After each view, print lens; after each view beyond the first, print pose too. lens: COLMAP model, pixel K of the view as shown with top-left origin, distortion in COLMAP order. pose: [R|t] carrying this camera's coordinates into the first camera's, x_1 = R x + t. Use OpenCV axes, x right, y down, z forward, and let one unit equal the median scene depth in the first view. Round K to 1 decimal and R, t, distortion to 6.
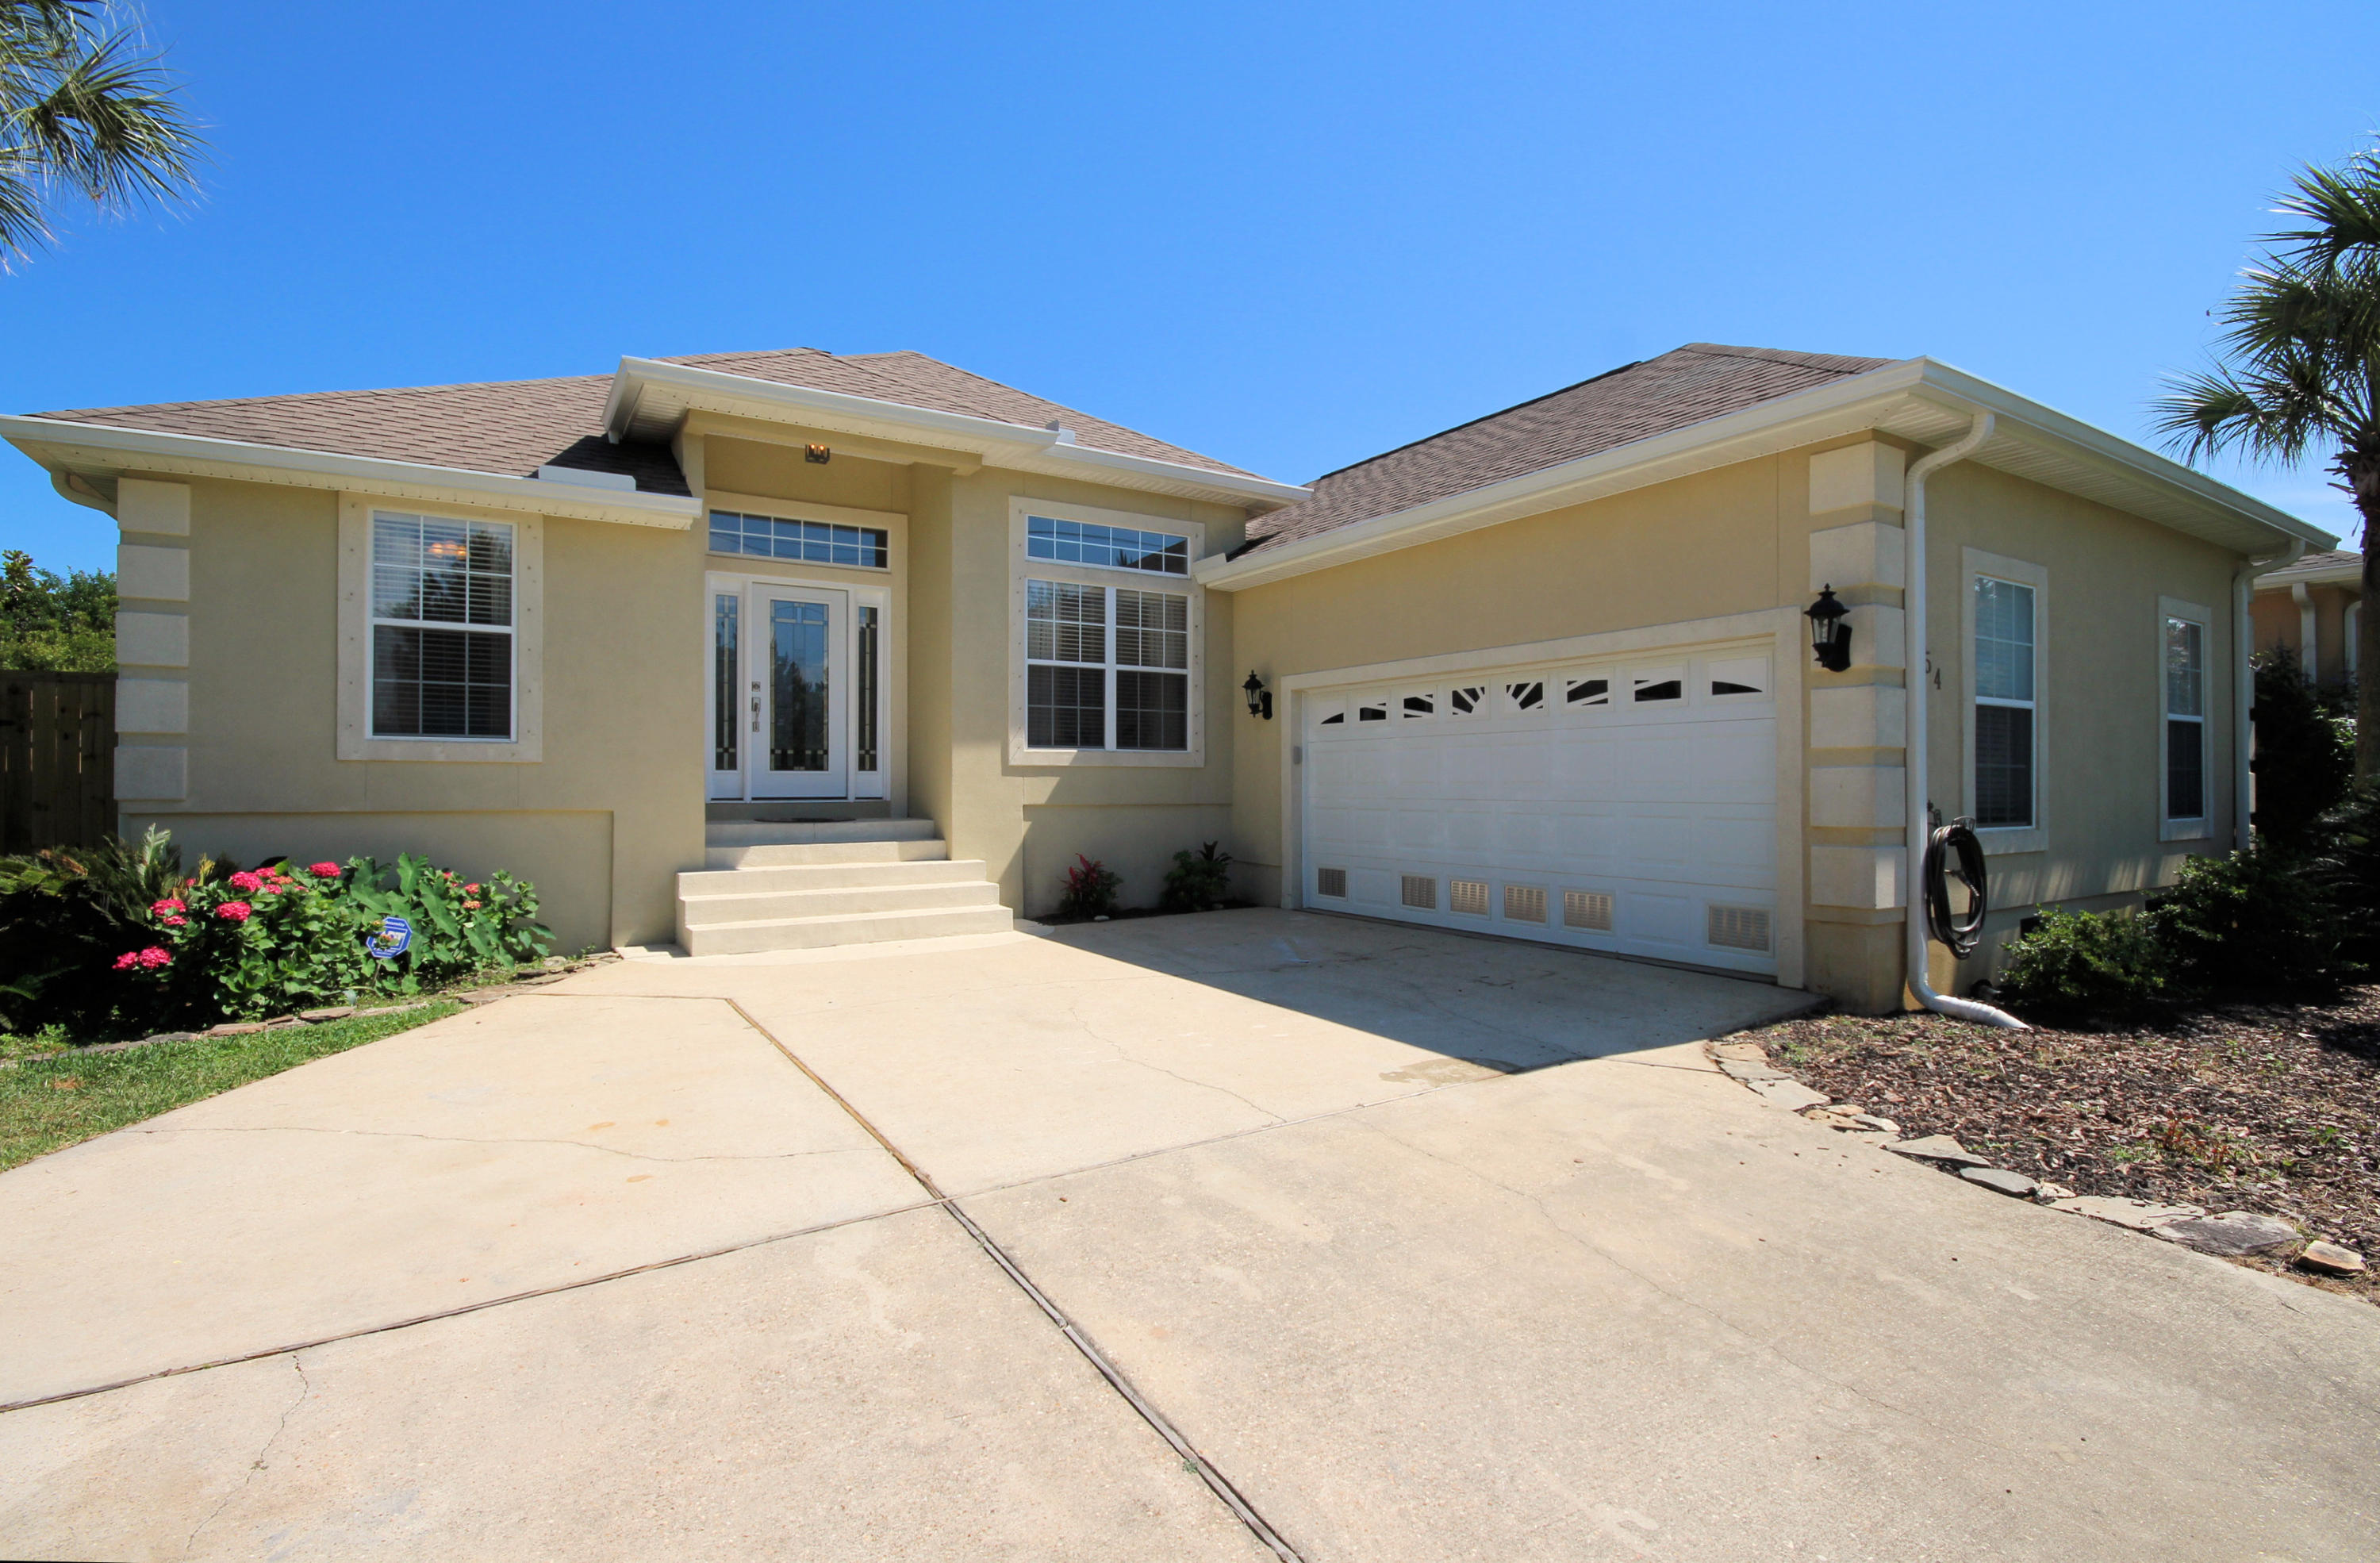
lens RADIAL K [[1126.3, 0, 1209.5], [0, 1126.3, 774.5], [0, 0, 1]] dist [0.000313, -0.005192]
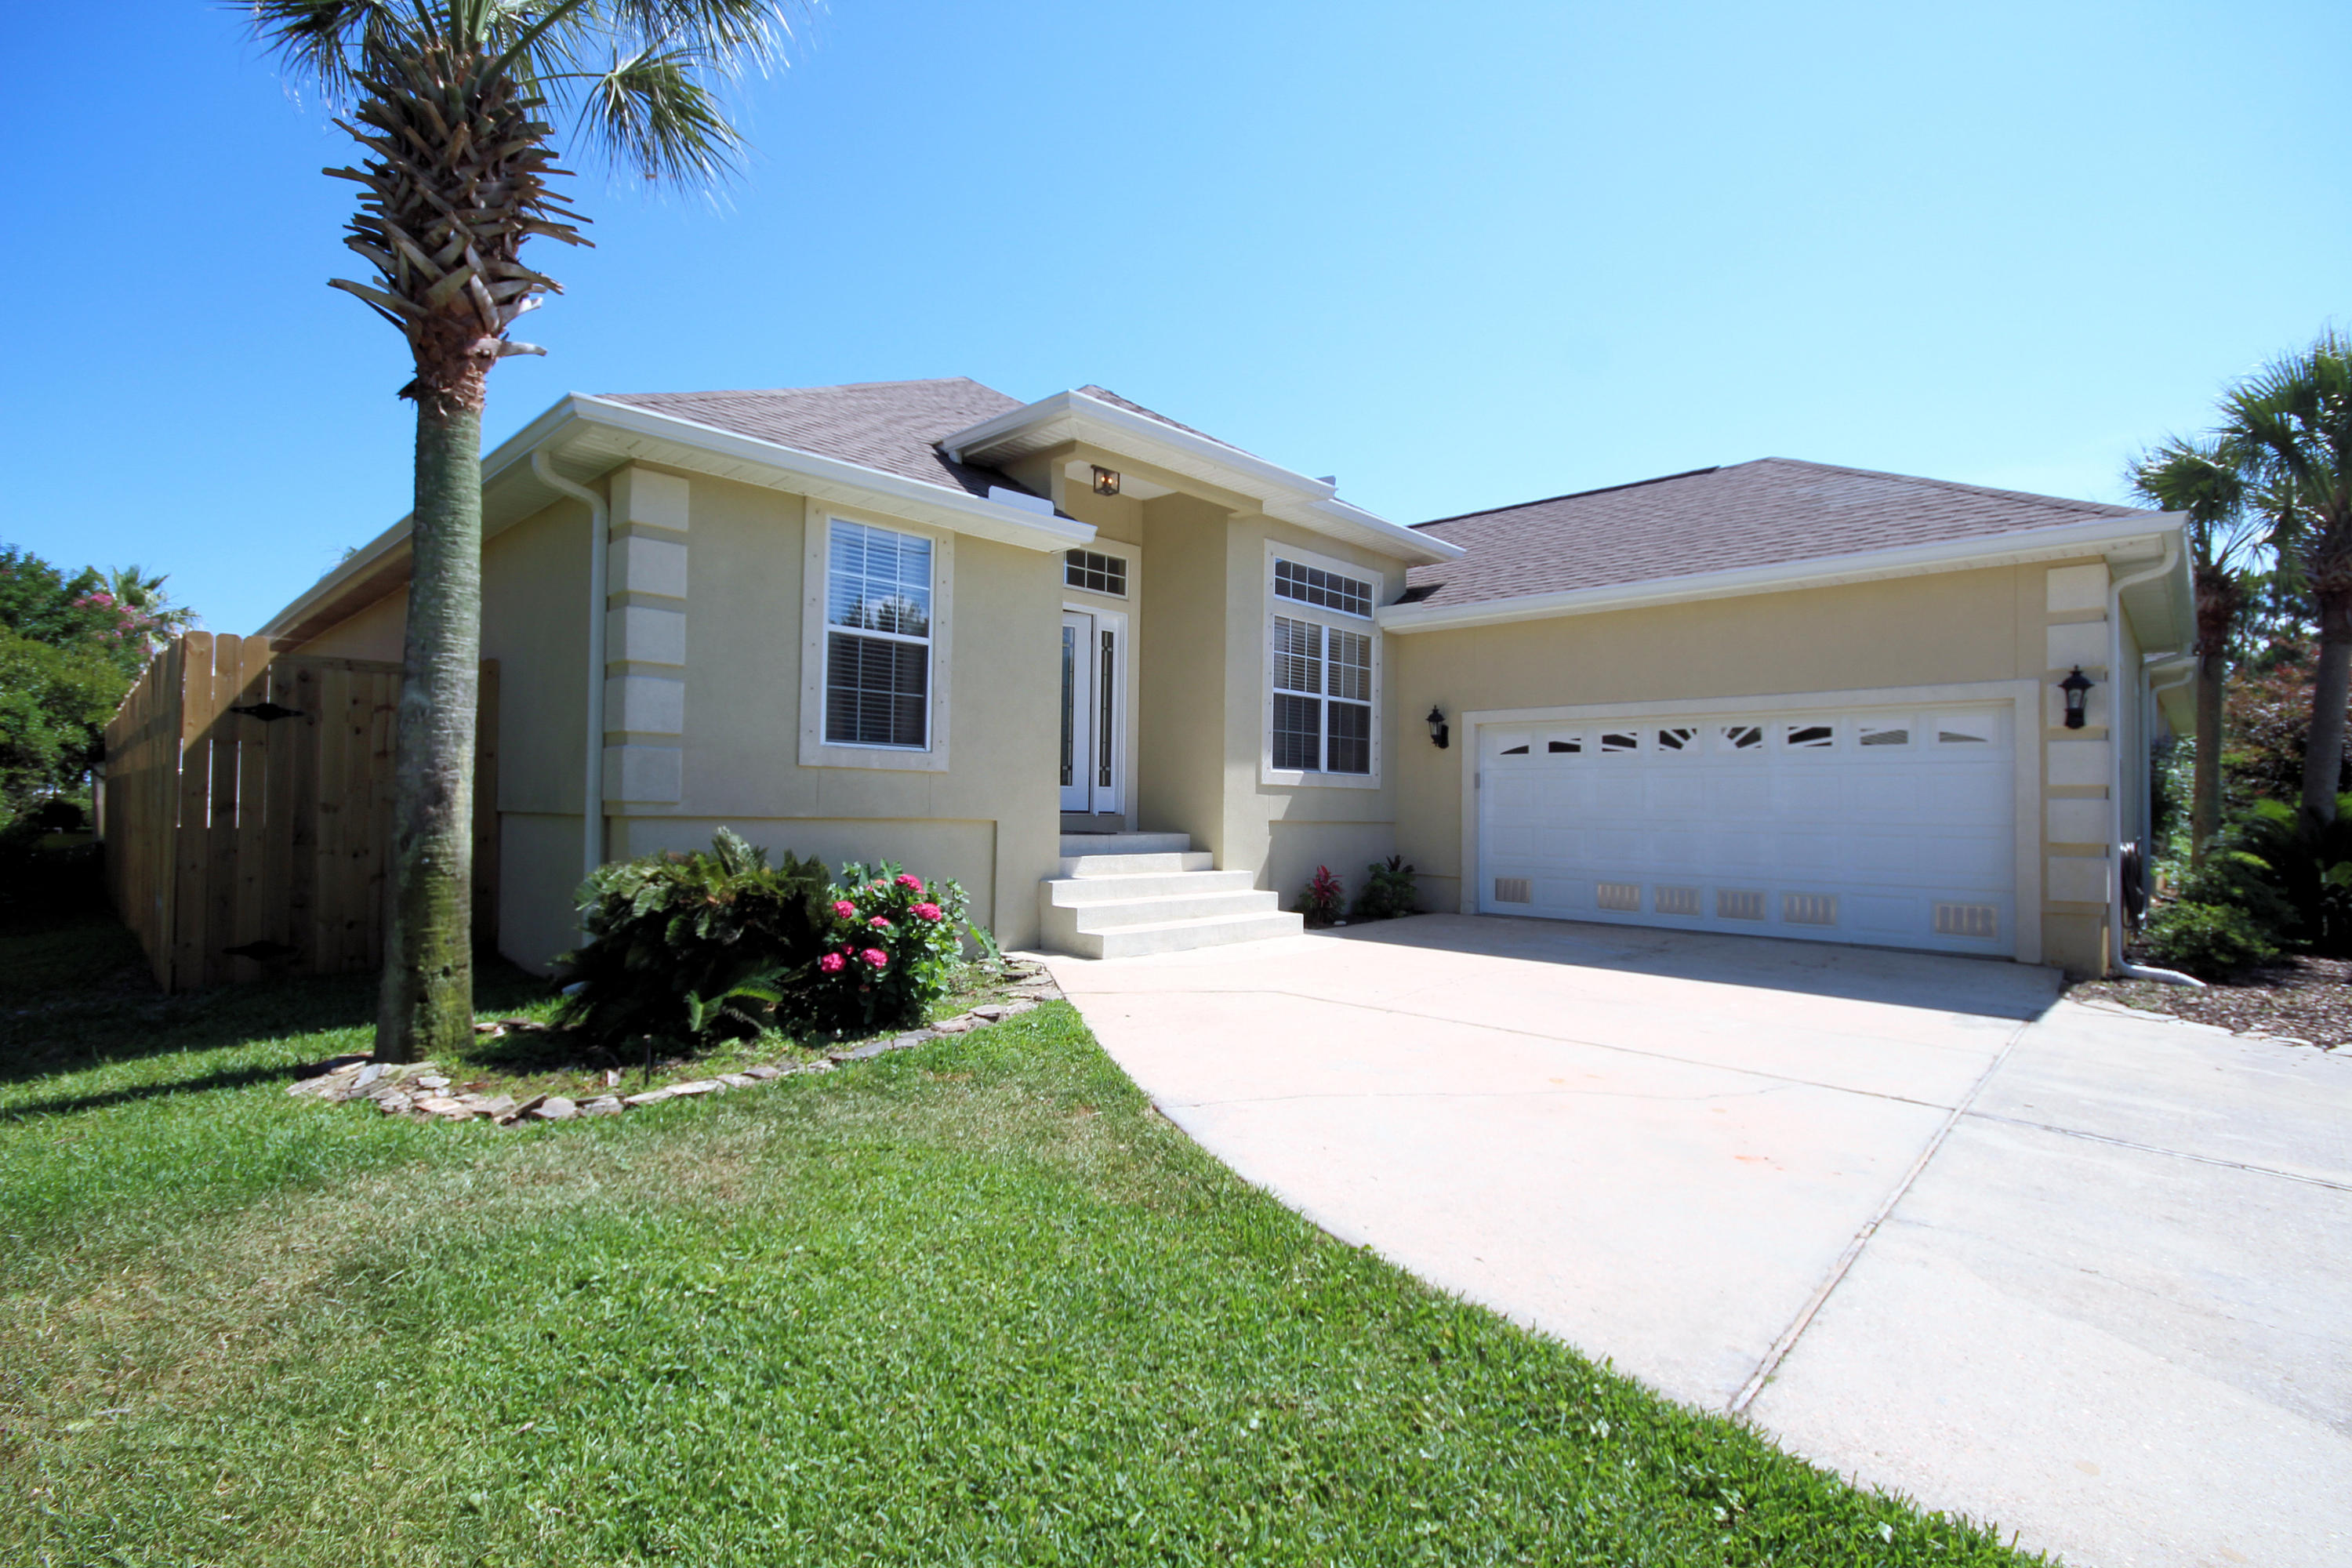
lens RADIAL K [[1098.1, 0, 1195.8], [0, 1098.1, 781.4], [0, 0, 1]] dist [-0.004315, -0.000169]
pose [[0.970988, 0.021971, 0.238116, -0.573805], [-0.018417, 0.999683, -0.017139, 0.009897], [-0.238417, 0.012256, 0.971086, -0.022907]]
